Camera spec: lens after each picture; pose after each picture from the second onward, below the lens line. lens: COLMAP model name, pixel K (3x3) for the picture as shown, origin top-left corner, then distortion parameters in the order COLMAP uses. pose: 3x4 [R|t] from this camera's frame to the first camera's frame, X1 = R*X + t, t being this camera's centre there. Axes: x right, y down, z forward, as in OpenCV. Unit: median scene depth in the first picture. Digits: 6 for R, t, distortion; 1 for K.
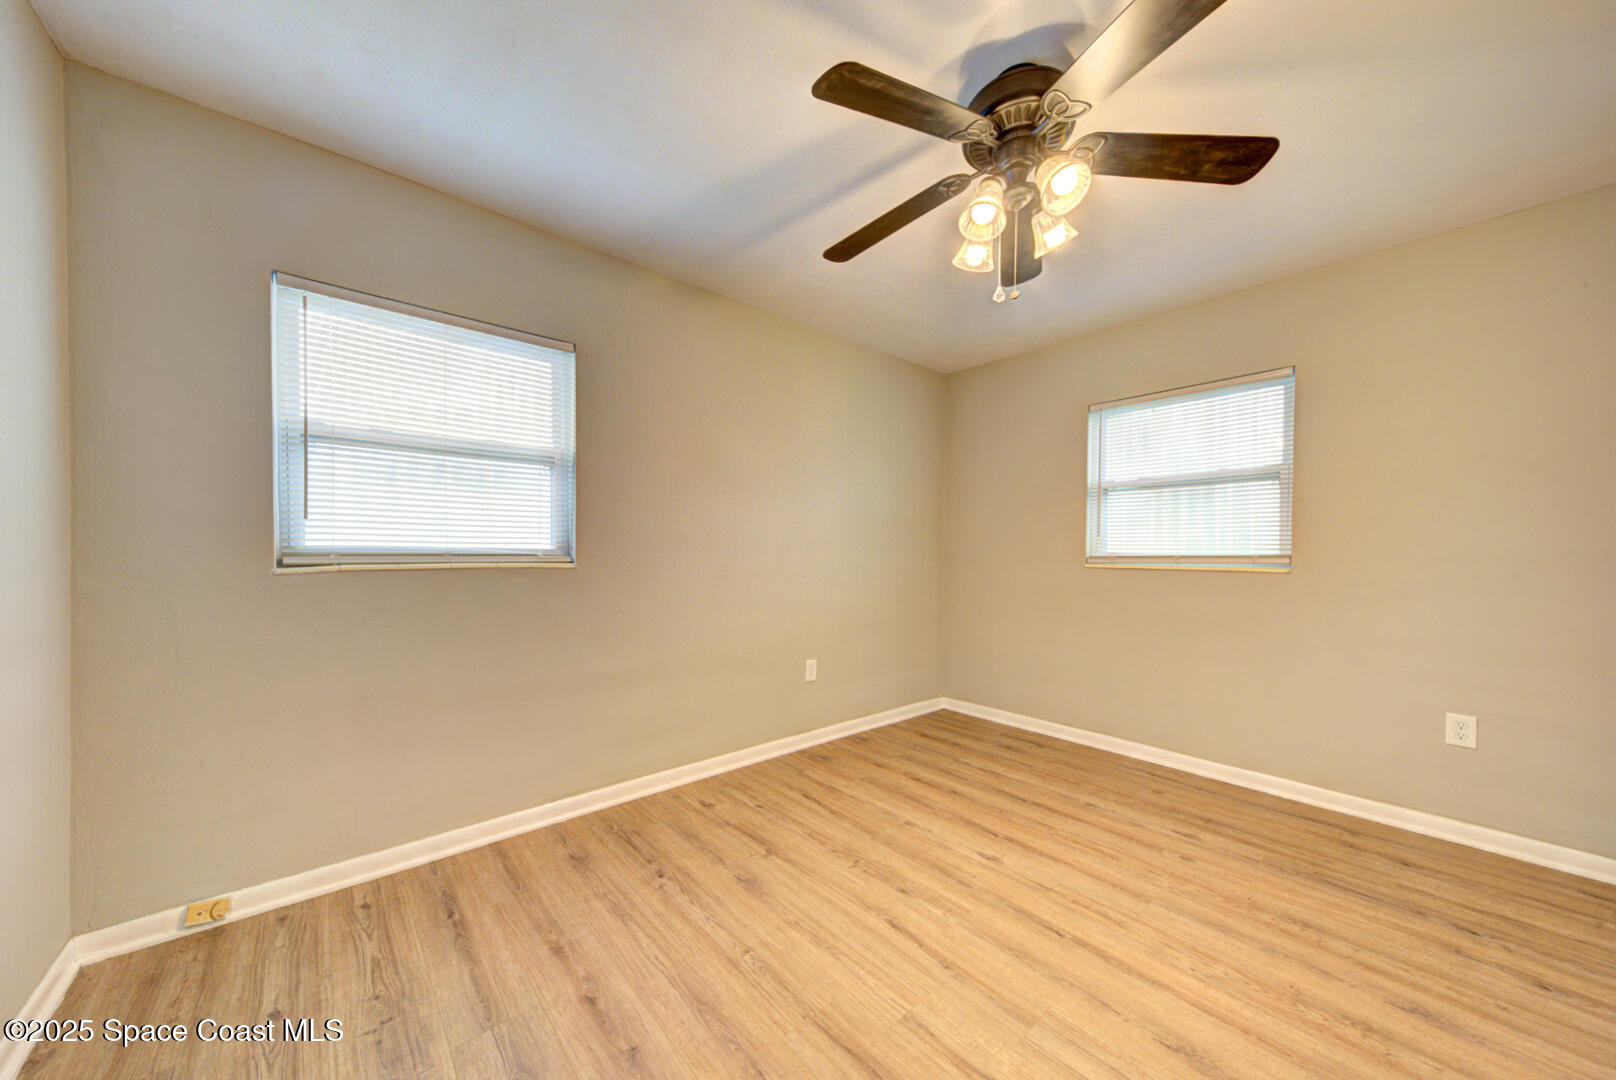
lens RADIAL K [[555.7, 0, 805.2], [0, 555.7, 556.0], [0, 0, 1]] dist [0.031433, -0.007340]
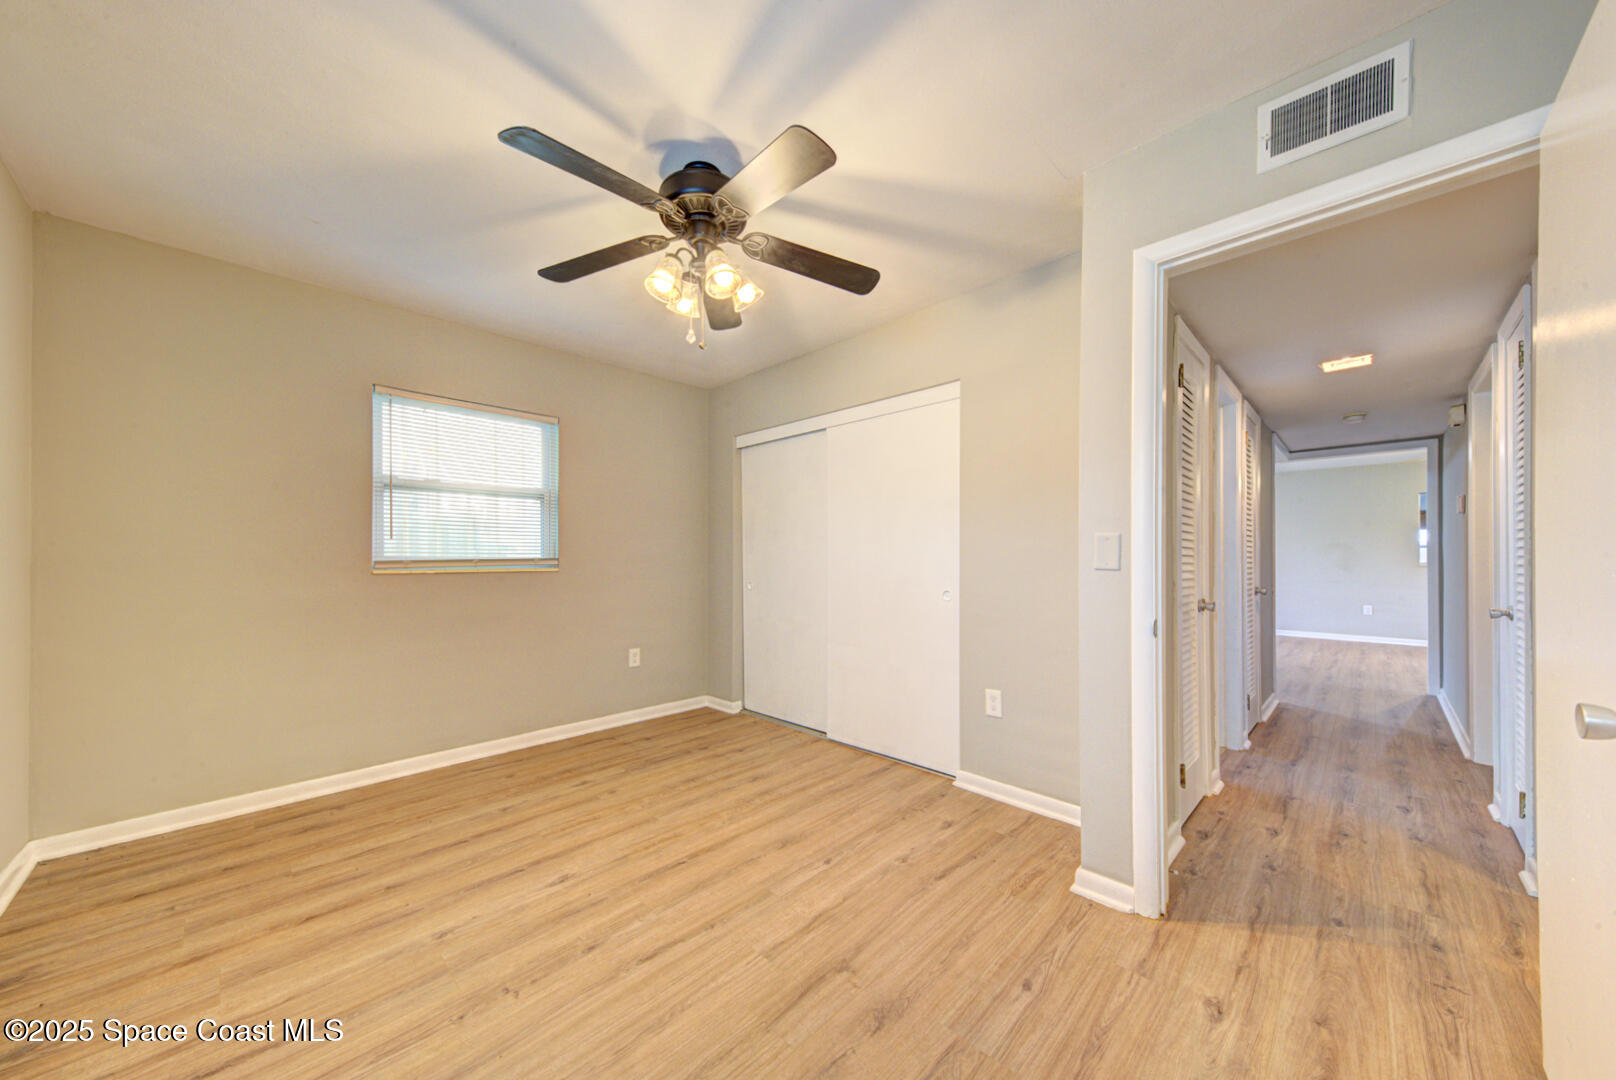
lens RADIAL K [[555.7, 0, 805.2], [0, 555.7, 556.0], [0, 0, 1]] dist [0.031433, -0.007340]
pose [[-0.077163, -0.001886, 0.997017, -0.640502], [0.007088, 0.999972, 0.002440, -0.007134], [-0.996993, 0.007255, -0.077147, 0.654278]]
